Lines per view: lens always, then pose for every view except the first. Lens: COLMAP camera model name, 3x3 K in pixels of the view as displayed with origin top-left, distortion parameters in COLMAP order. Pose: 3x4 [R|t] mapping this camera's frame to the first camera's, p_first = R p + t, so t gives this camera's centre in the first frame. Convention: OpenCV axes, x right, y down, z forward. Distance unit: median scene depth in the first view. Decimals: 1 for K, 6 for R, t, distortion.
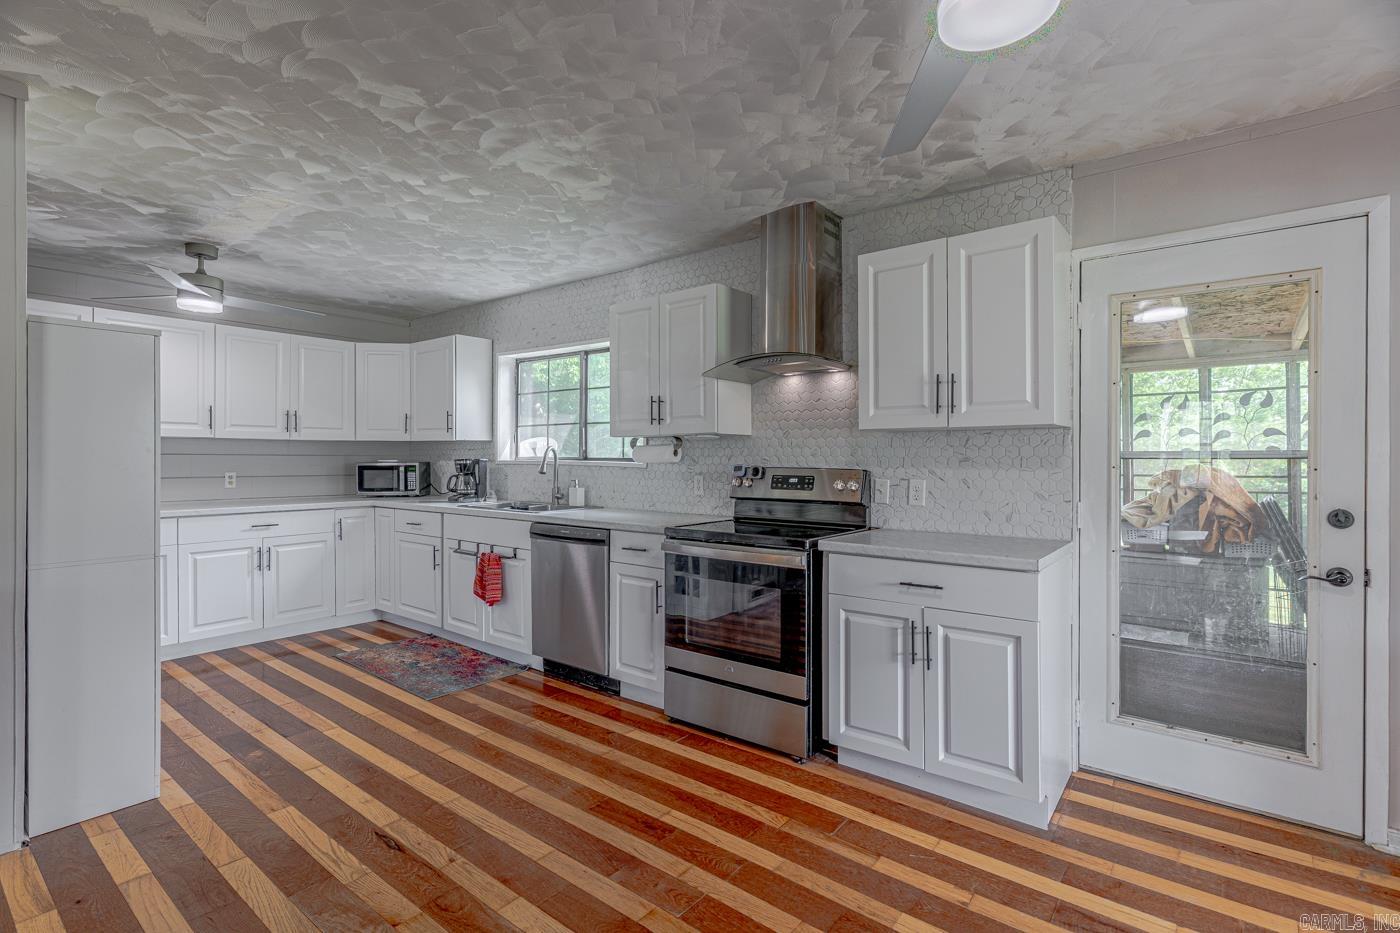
lens RADIAL K [[679.5, 0, 684.3], [0, 679.5, 452.5], [0, 0, 1]] dist [0.000098, 0.001182]
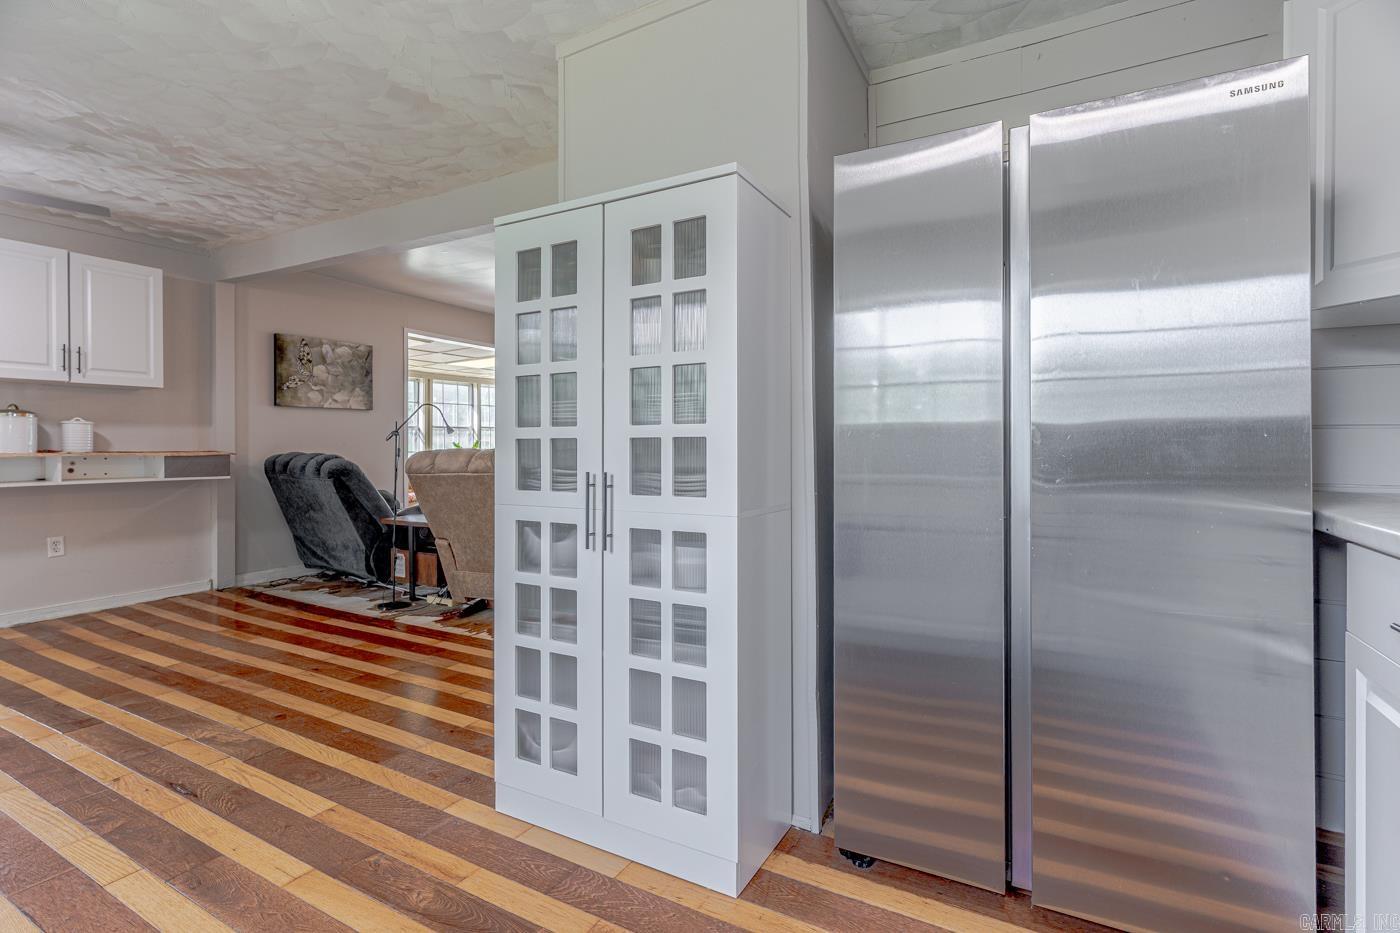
lens RADIAL K [[679.5, 0, 703.3], [0, 679.5, 448.5], [0, 0, 1]] dist [0.000098, 0.001182]
pose [[-0.986050, -0.004088, -0.166402, -0.605572], [-0.002861, 0.999967, -0.007613, 0.064370], [0.166427, -0.007031, -0.986029, 1.258450]]
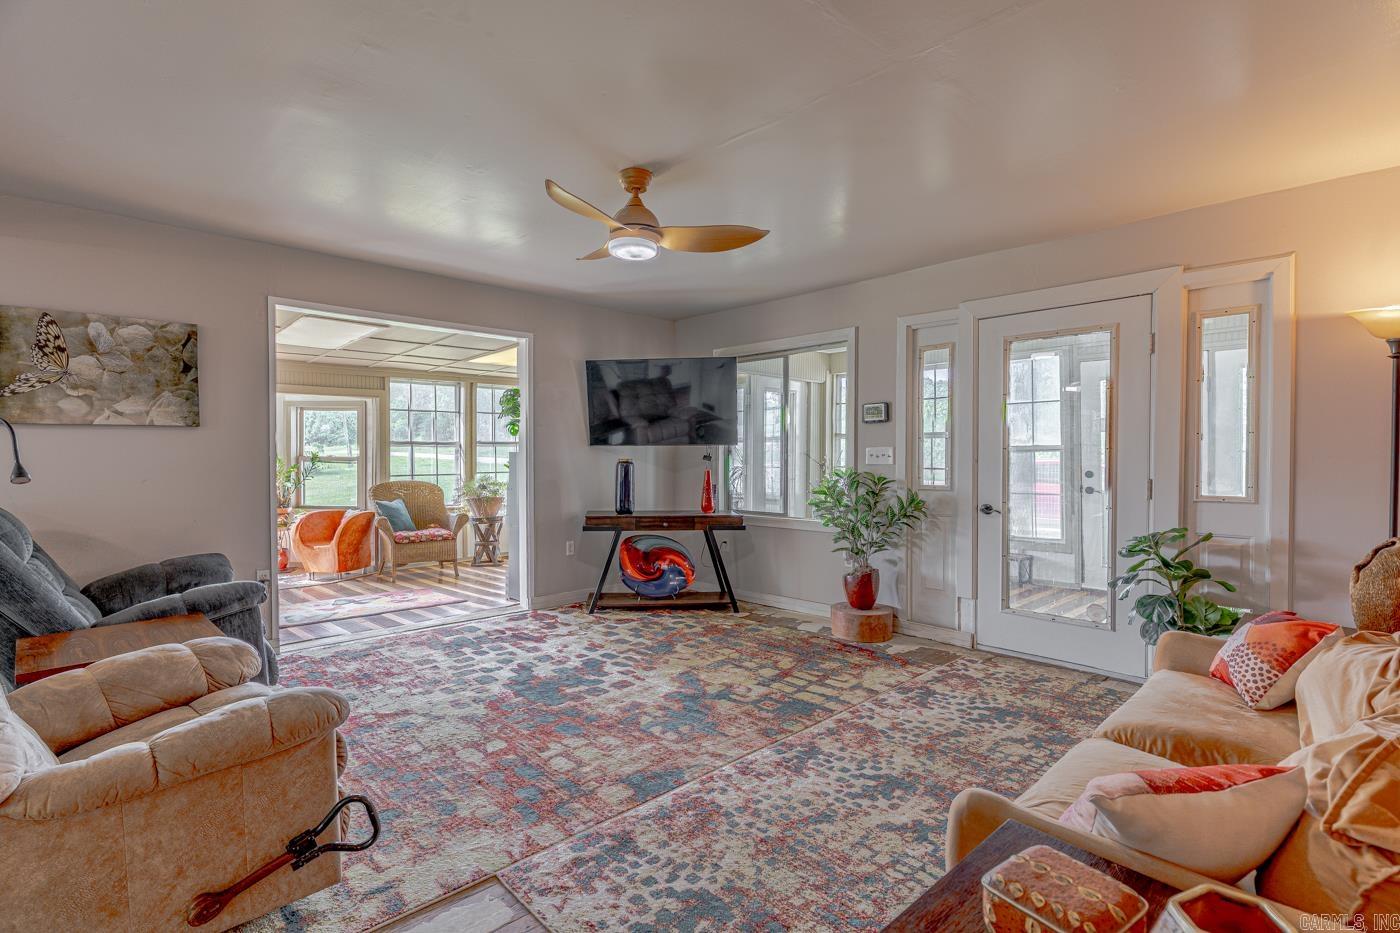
lens RADIAL K [[679.5, 0, 690.6], [0, 679.5, 468.0], [0, 0, 1]] dist [0.000098, 0.001182]
pose [[-0.990487, -0.008676, 0.137335, -0.975255], [-0.006582, 0.999855, 0.015694, 0.004324], [-0.137451, 0.014641, -0.990400, 0.443768]]
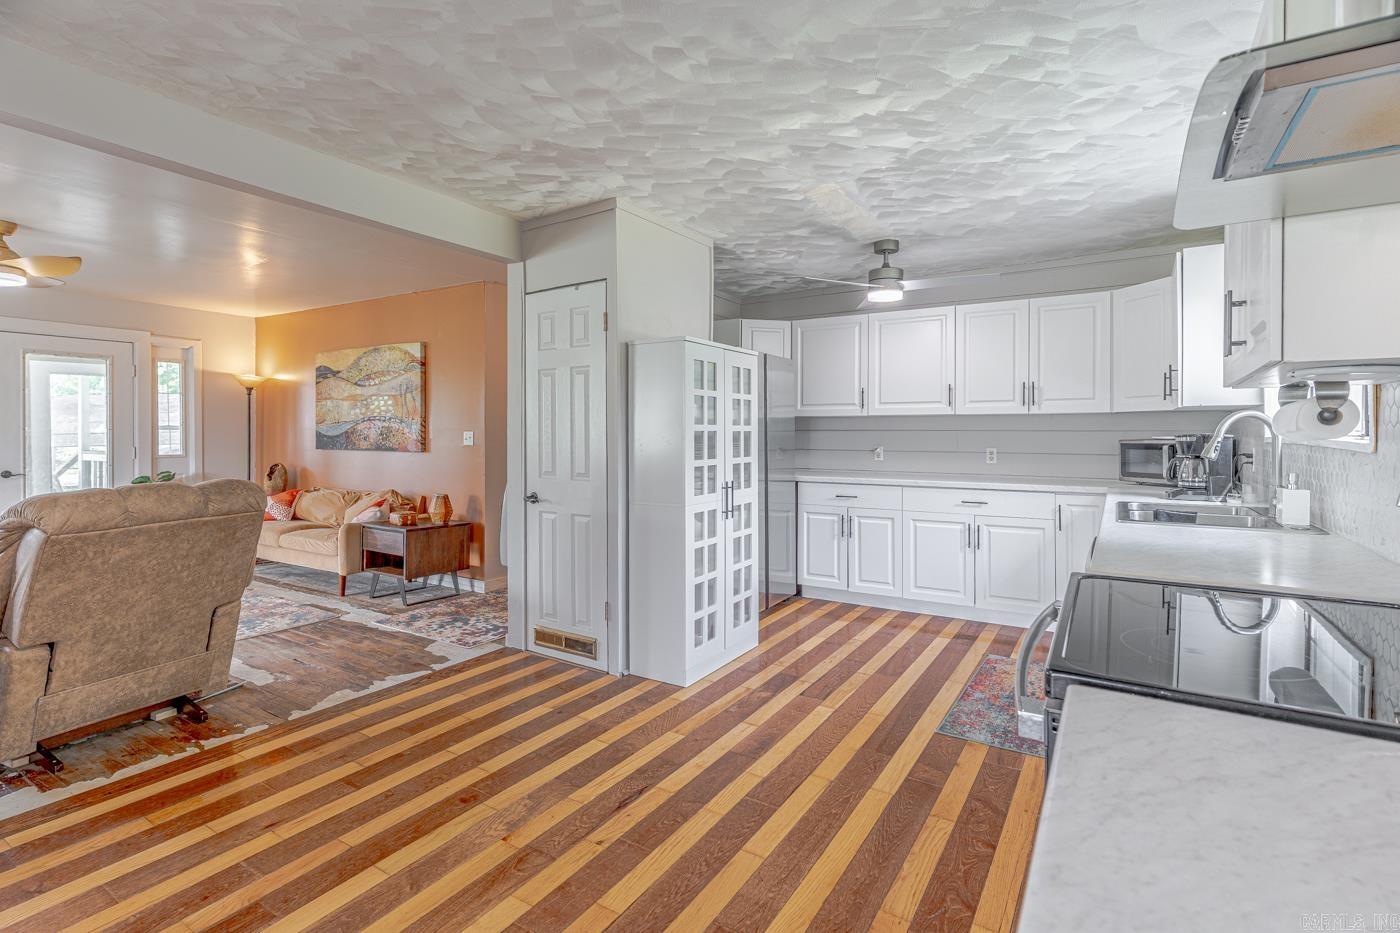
lens RADIAL K [[679.5, 0, 697.9], [0, 679.5, 437.4], [0, 0, 1]] dist [0.000098, 0.001182]
pose [[0.122555, 0.002914, -0.992457, 0.375557], [0.006441, 0.999972, 0.003732, 0.009344], [0.992441, -0.006849, 0.122533, 0.598715]]
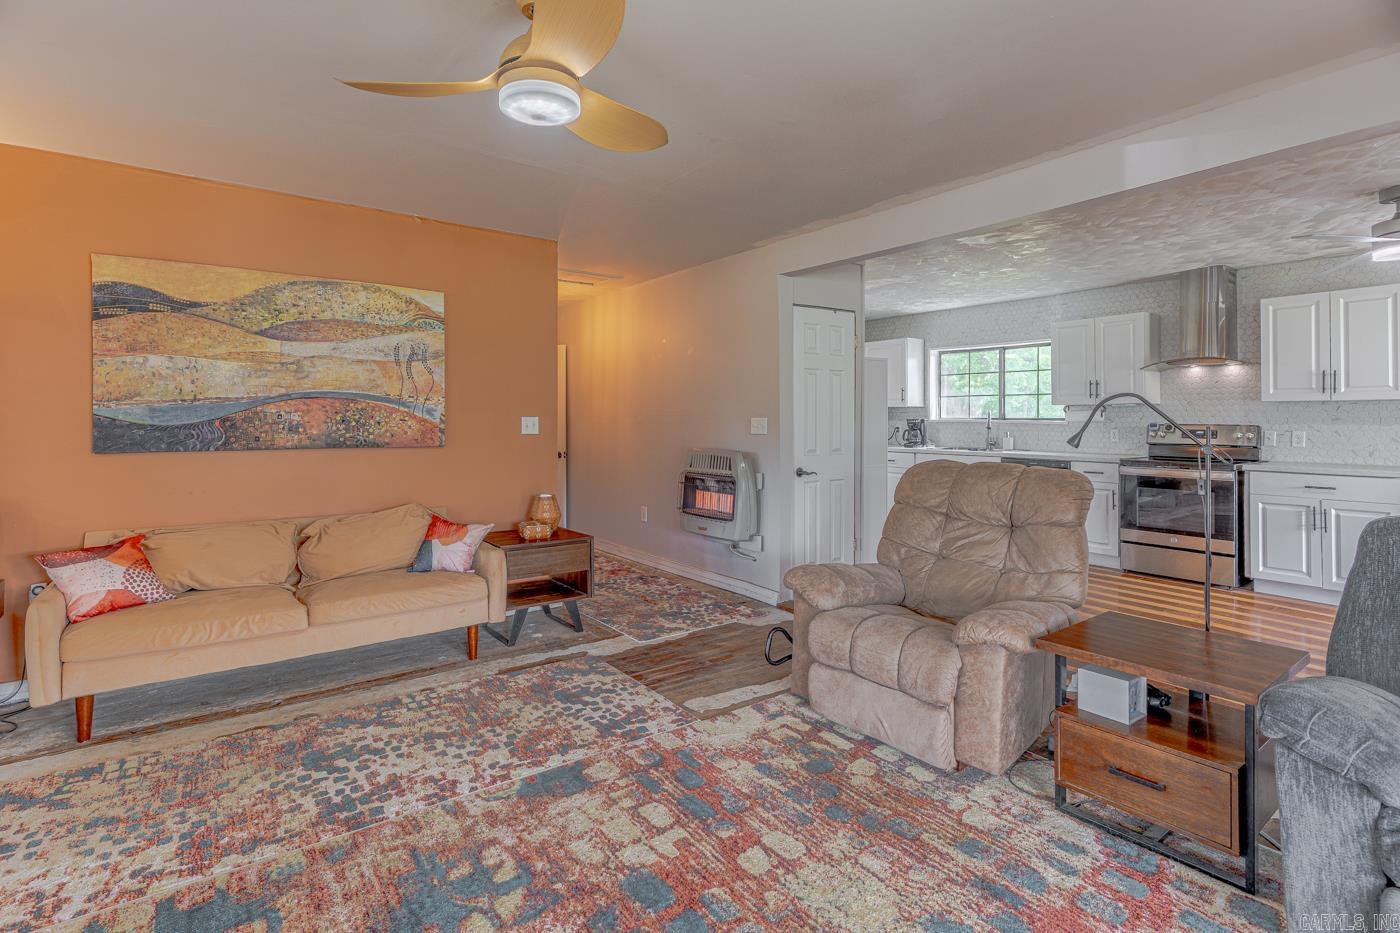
lens RADIAL K [[679.5, 0, 697.3], [0, 679.5, 414.4], [0, 0, 1]] dist [0.000098, 0.001182]
pose [[0.968148, -0.002820, -0.250364, -0.557860], [0.003299, 0.999993, 0.001495, -0.006899], [0.250358, -0.002273, 0.968151, -0.816893]]
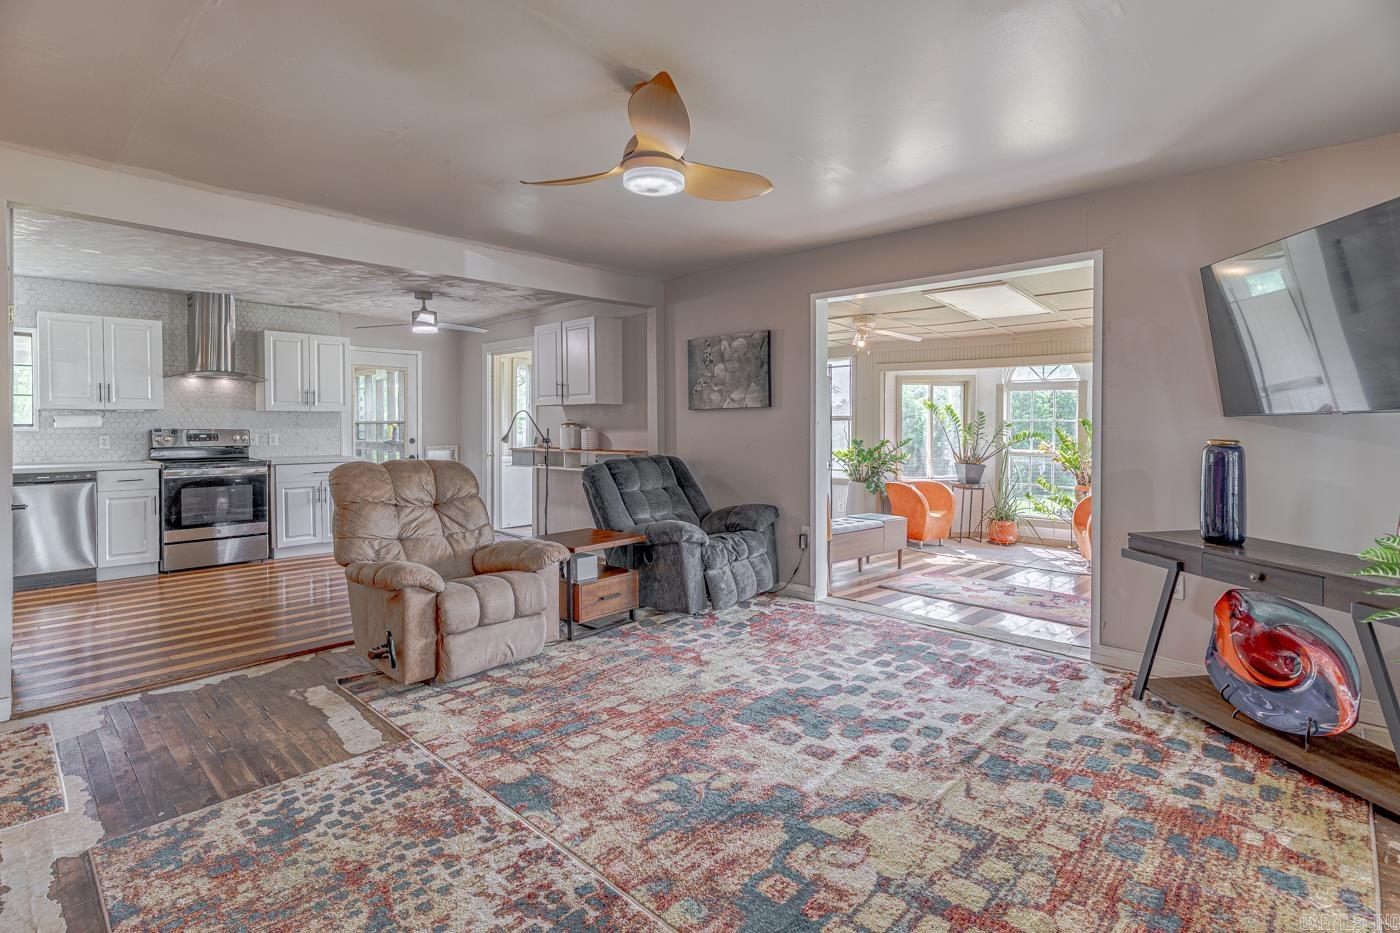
lens RADIAL K [[679.5, 0, 691.3], [0, 679.5, 432.4], [0, 0, 1]] dist [0.000098, 0.001182]
pose [[0.085794, -0.016531, 0.996176, -1.454848], [-0.007291, 0.999825, 0.017220, -0.009499], [-0.996286, -0.008741, 0.085658, -0.438233]]
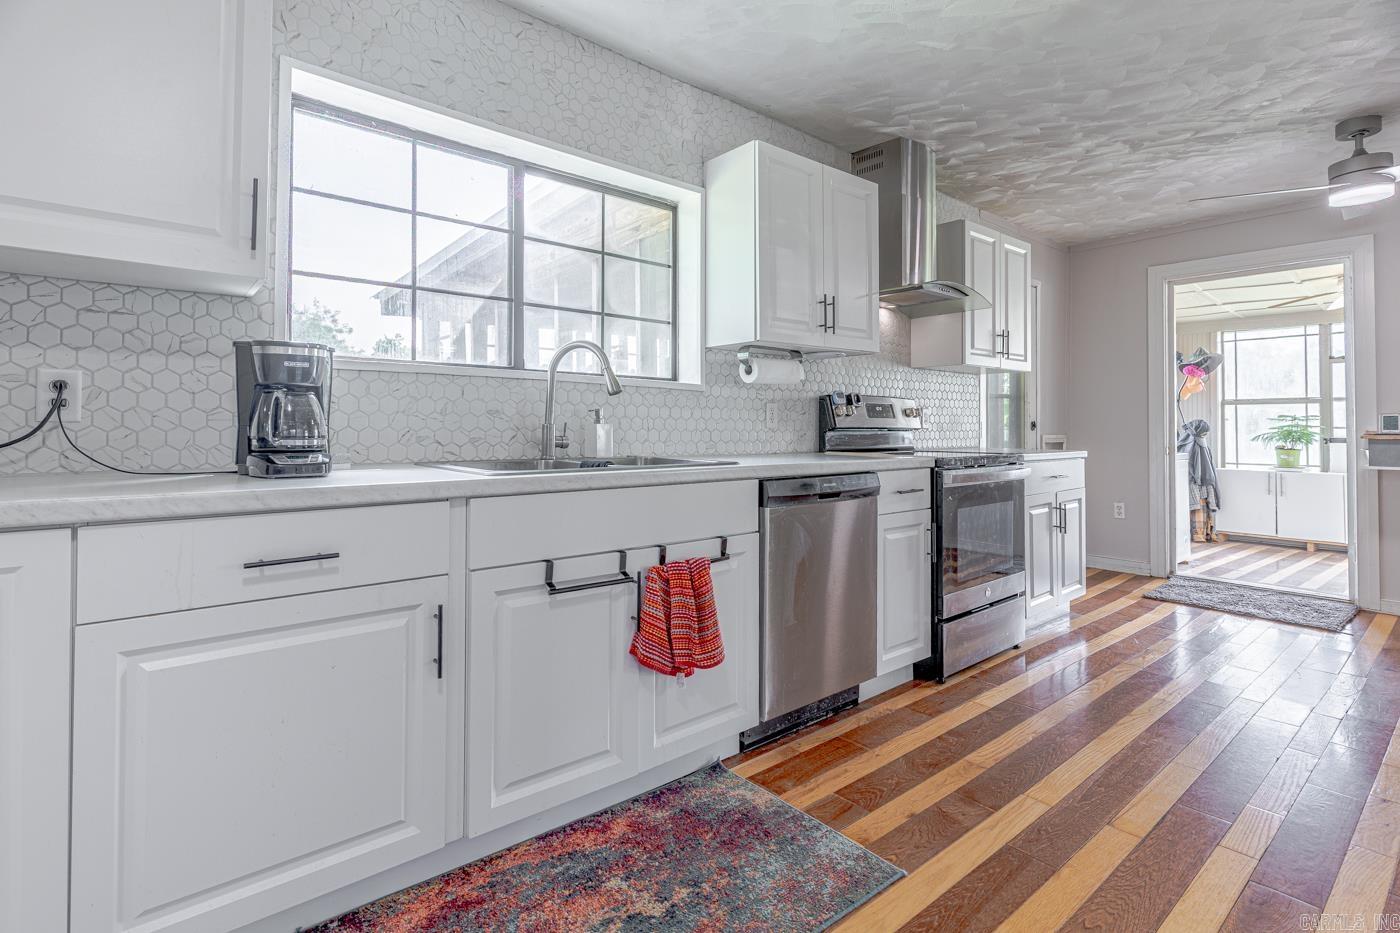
lens RADIAL K [[679.5, 0, 691.5], [0, 679.5, 415.4], [0, 0, 1]] dist [0.000098, 0.001182]
pose [[0.190746, 0.013683, 0.981544, -0.822264], [-0.009546, 0.999881, -0.012084, 0.062152], [-0.981593, -0.007065, 0.190854, 1.014826]]
